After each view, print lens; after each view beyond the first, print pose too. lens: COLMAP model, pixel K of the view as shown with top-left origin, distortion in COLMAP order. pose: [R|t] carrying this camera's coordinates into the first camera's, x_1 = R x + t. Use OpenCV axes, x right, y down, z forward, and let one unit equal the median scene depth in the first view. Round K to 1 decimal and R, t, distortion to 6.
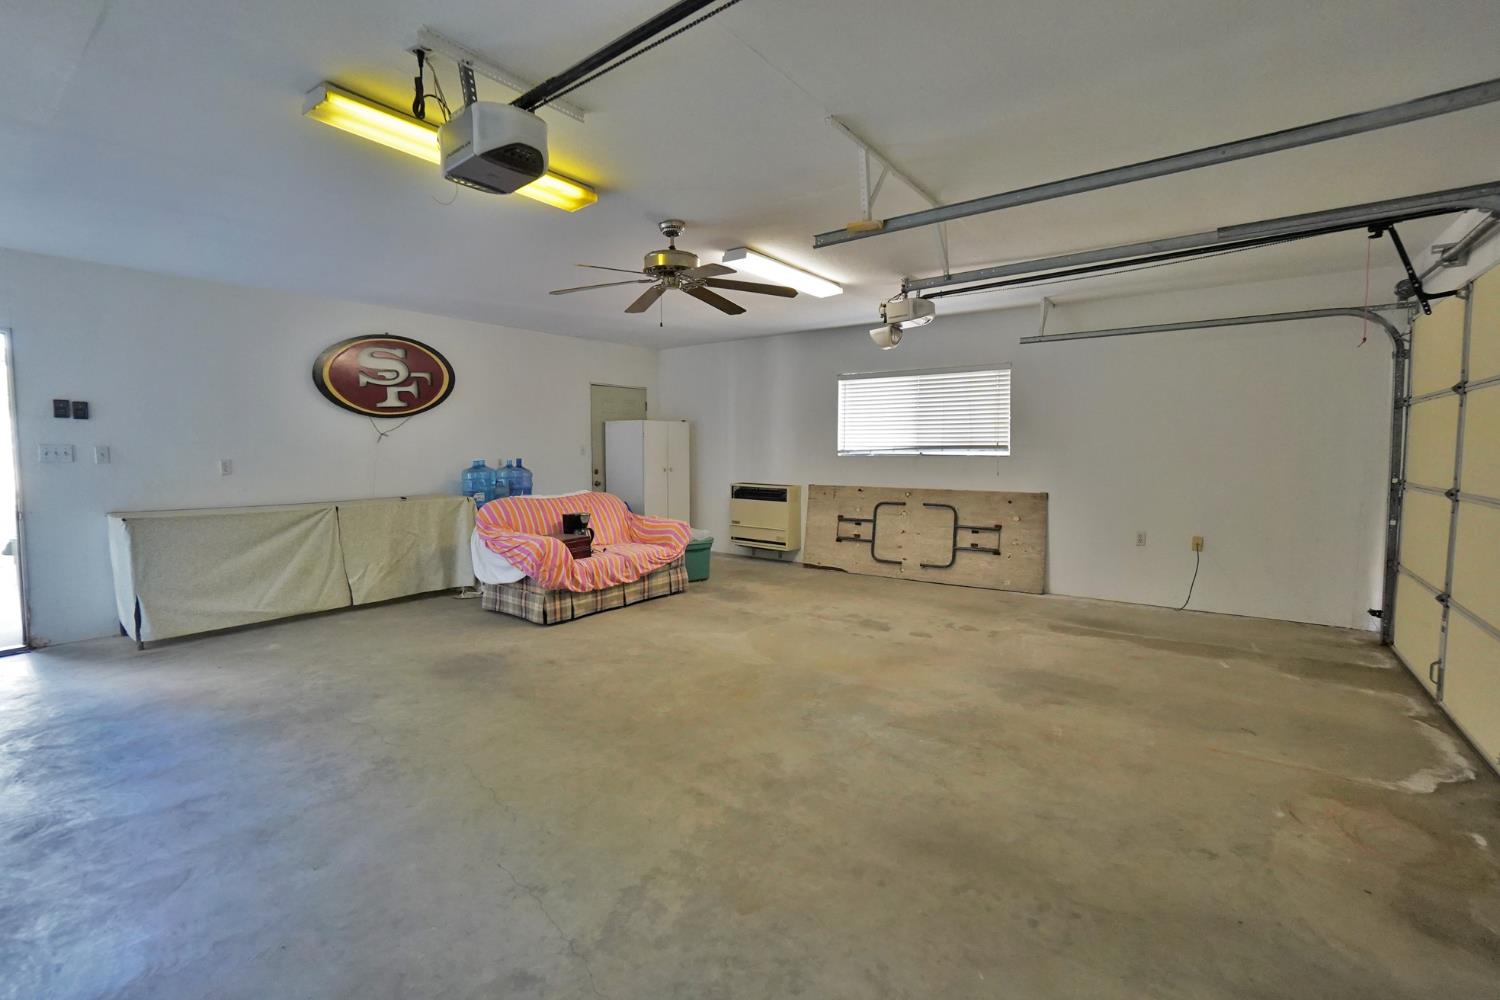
lens RADIAL K [[665.2, 0, 730.8], [0, 665.2, 488.8], [0, 0, 1]] dist [-0.067574, 0.024893]
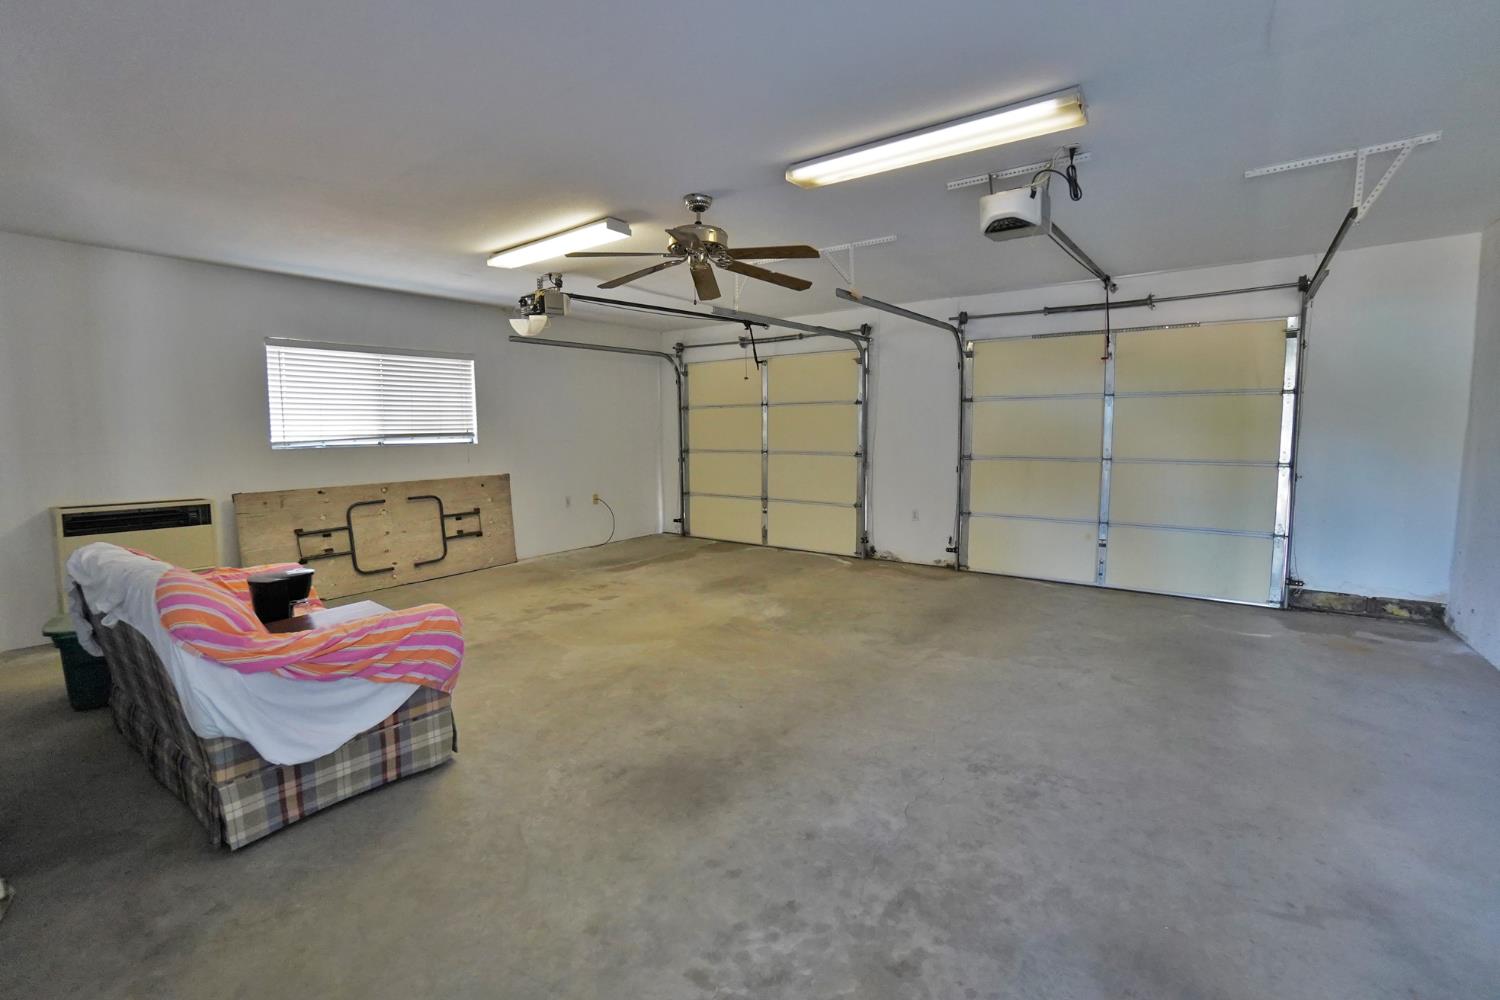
lens RADIAL K [[665.2, 0, 730.8], [0, 665.2, 488.8], [0, 0, 1]] dist [-0.067574, 0.024893]
pose [[-0.005945, -0.089842, 0.995938, -0.645109], [0.069815, 0.993488, 0.090038, -0.042485], [-0.997542, 0.070067, 0.000366, 0.595443]]
